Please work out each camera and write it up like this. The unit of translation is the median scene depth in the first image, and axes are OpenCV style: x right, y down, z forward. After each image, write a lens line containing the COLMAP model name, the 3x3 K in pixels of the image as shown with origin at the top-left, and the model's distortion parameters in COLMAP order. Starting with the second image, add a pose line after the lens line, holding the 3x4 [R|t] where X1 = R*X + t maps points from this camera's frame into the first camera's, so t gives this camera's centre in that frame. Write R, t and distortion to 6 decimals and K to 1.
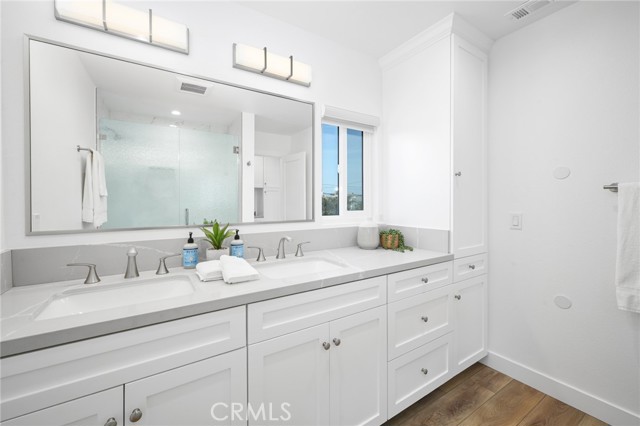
lens RADIAL K [[260.2, 0, 317.7], [0, 260.2, 203.6], [0, 0, 1]] dist [0.003108, 0.000212]
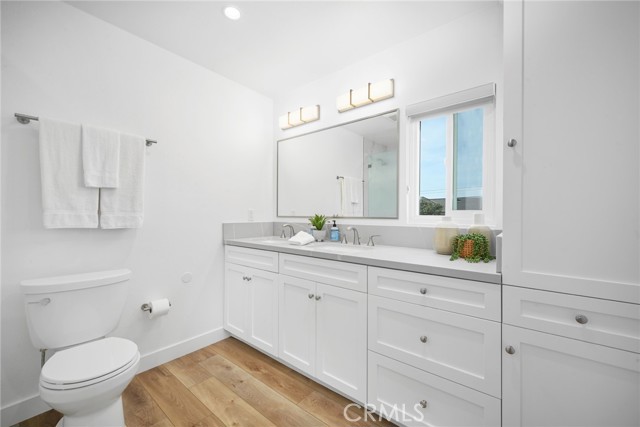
lens RADIAL K [[255.2, 0, 319.5], [0, 255.2, 212.6], [0, 0, 1]] dist [0.002512, 0.000396]
pose [[0.307817, 0.002782, -0.951441, 1.060217], [-0.008150, 0.999967, 0.000288, 0.052539], [0.951411, 0.007665, 0.307830, 0.442188]]
